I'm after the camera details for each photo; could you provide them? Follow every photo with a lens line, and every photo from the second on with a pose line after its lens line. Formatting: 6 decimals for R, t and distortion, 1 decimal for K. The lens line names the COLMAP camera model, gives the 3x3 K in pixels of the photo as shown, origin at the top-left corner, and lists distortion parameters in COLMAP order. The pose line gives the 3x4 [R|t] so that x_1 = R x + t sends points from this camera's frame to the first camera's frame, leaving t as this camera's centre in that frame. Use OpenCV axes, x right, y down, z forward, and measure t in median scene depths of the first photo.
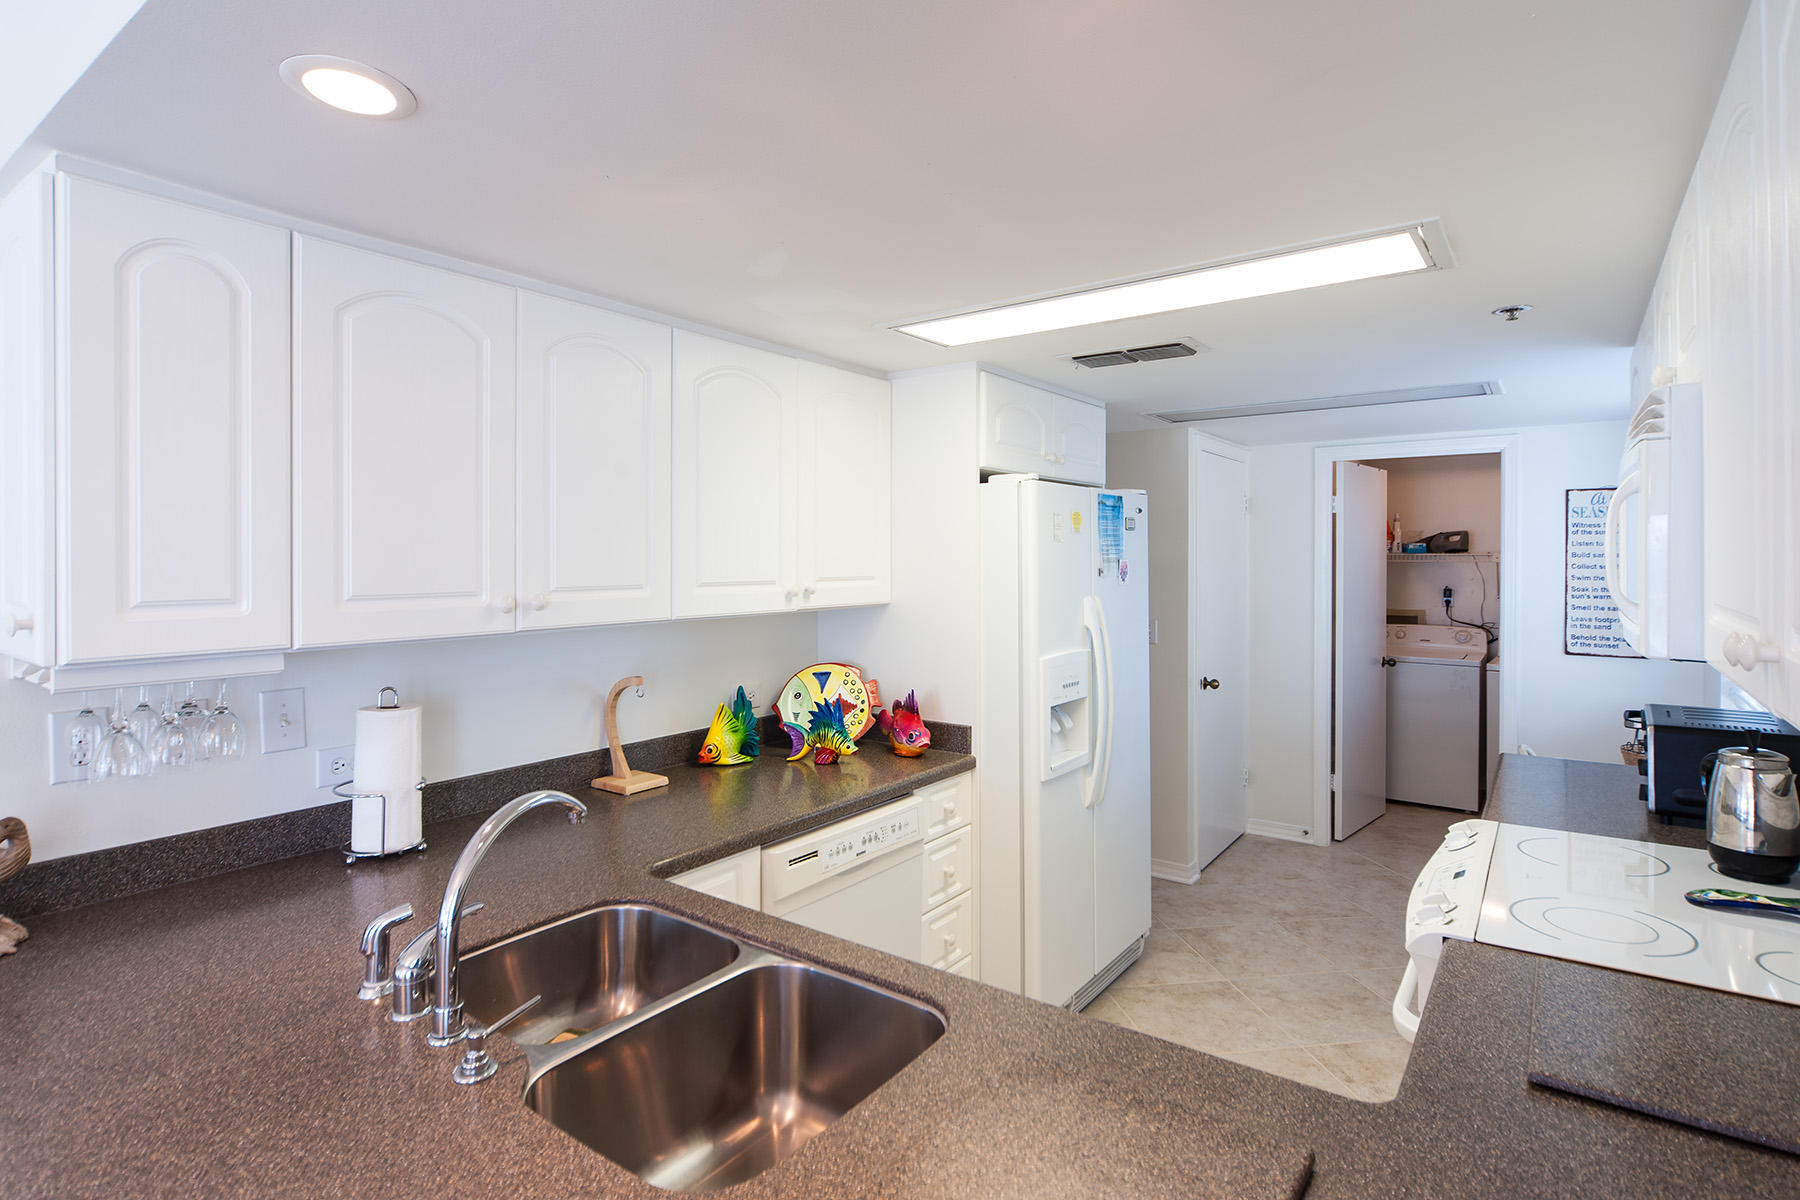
lens RADIAL K [[924.8, 0, 872.5], [0, 924.8, 570.1], [0, 0, 1]] dist [-0.002168, -0.001350]
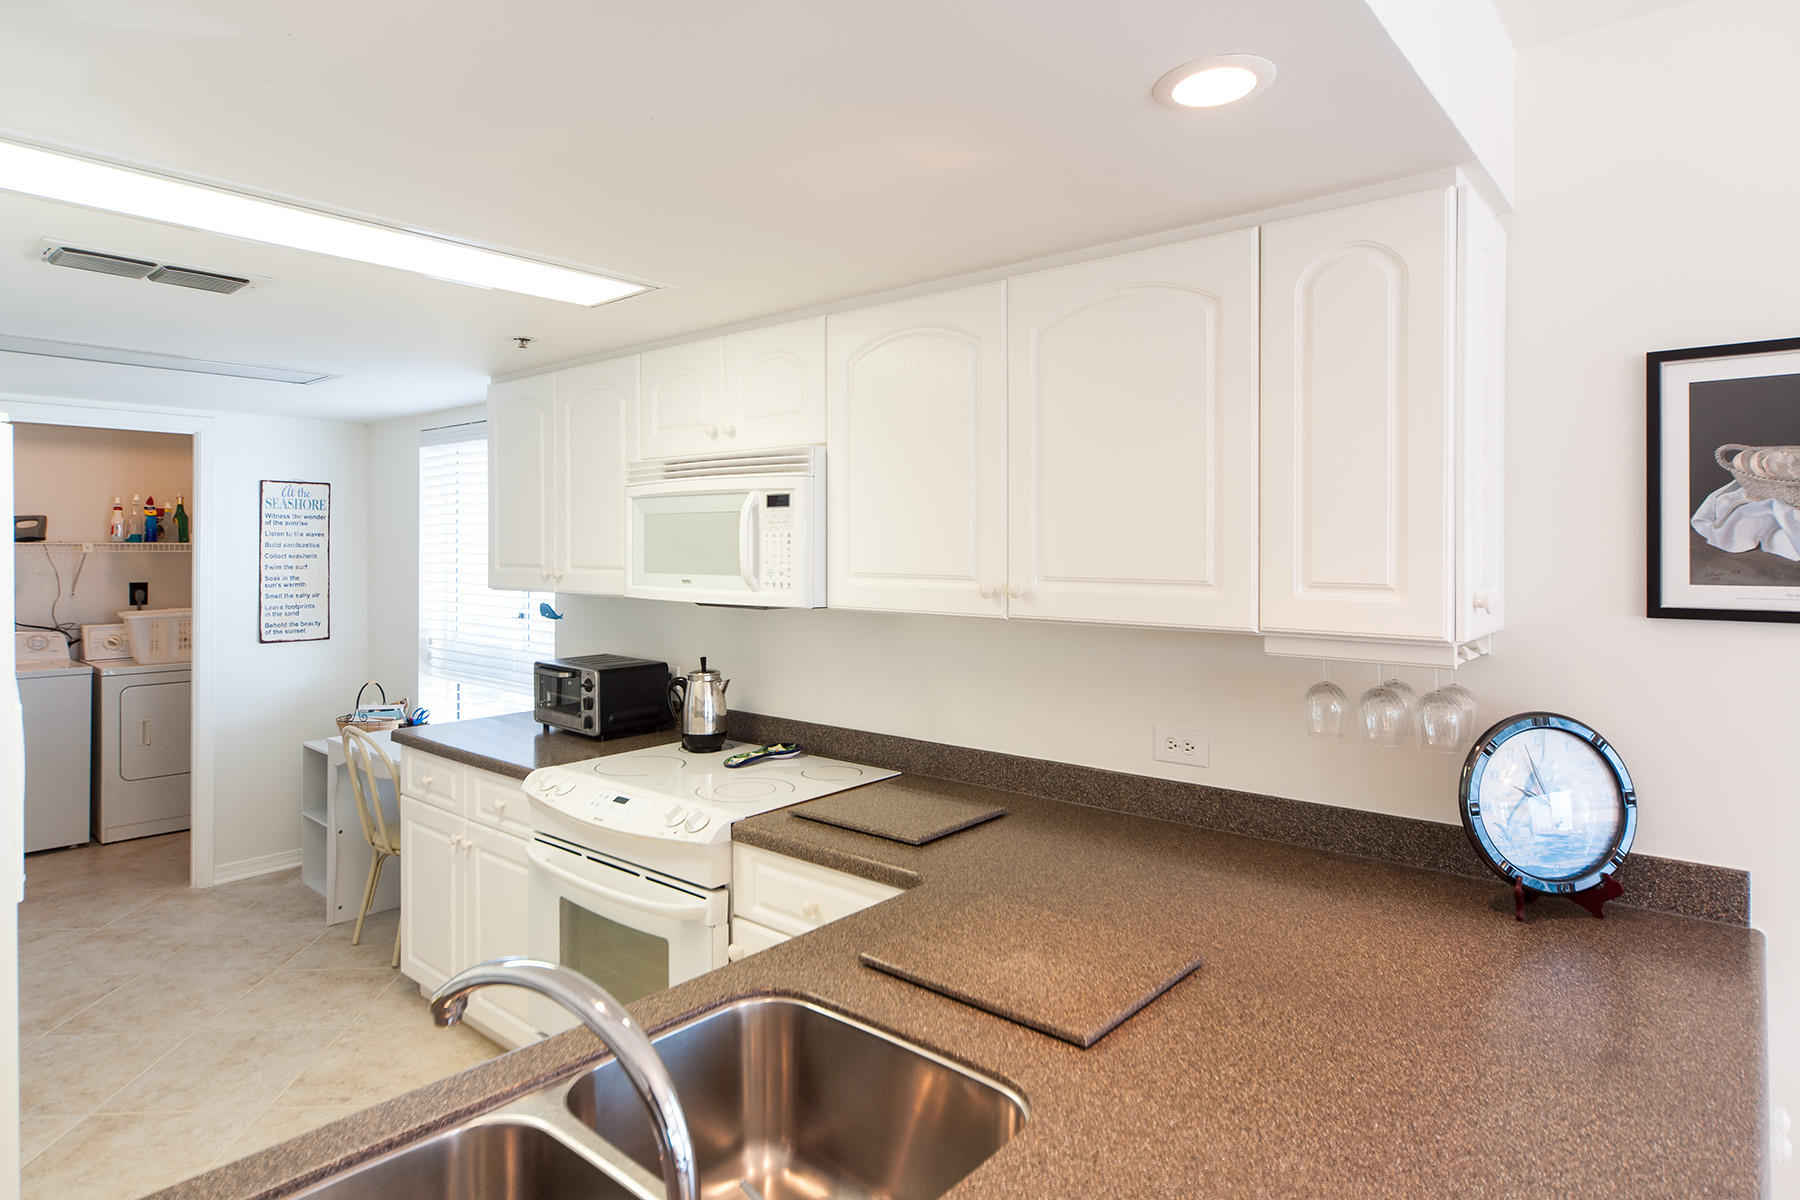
lens RADIAL K [[1017.8, 0, 899.2], [0, 1017.8, 541.3], [0, 0, 1]] dist [-0.001944, -0.002819]
pose [[0.058172, 0.007469, 0.998279, -0.320300], [0.013069, 0.999881, -0.008243, -0.001847], [-0.998221, 0.013526, 0.058067, 0.239014]]
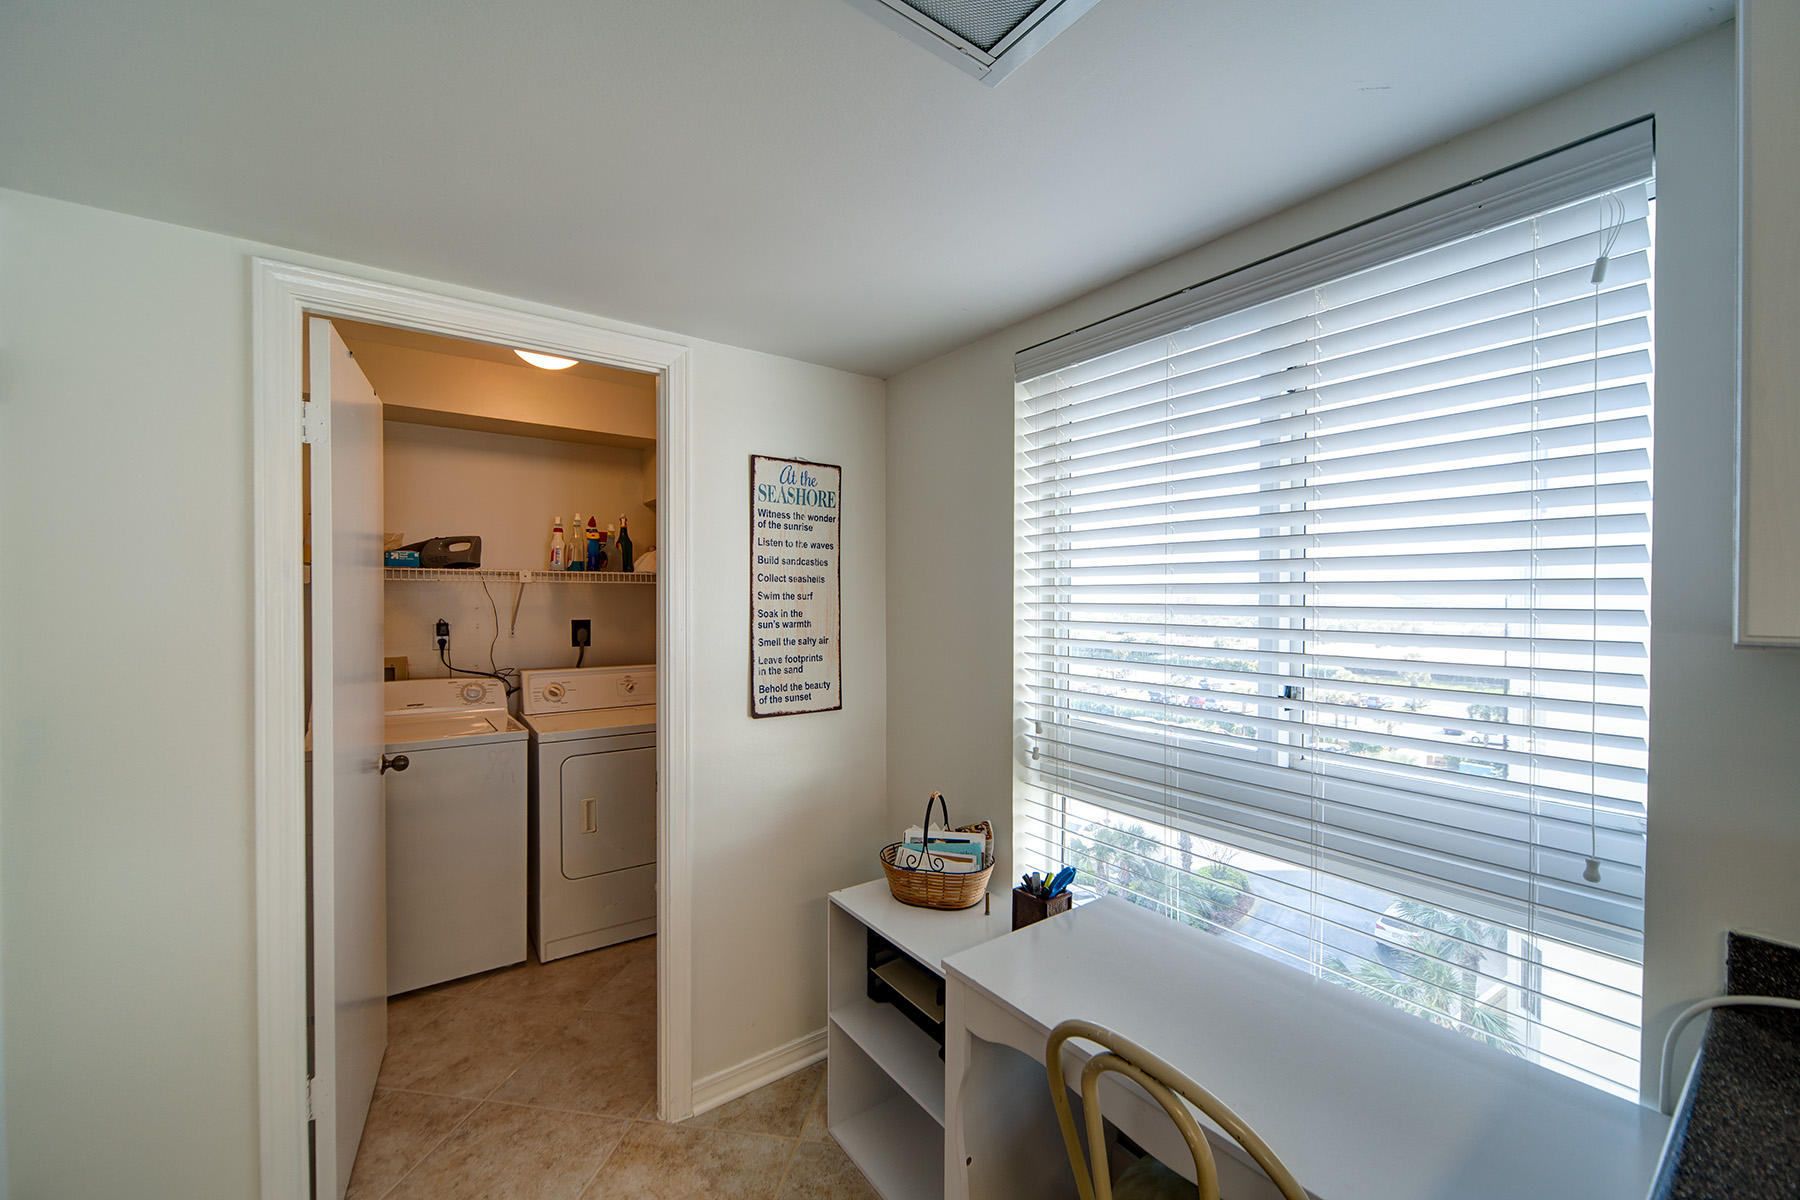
lens RADIAL K [[710.3, 0, 887.0], [0, 710.3, 605.8], [0, 0, 1]] dist [-0.000873, -0.000077]
pose [[0.290548, -0.007007, 0.956835, 0.319123], [0.012715, 0.999913, 0.003461, 0.014627], [-0.956776, 0.011160, 0.290612, 0.777600]]
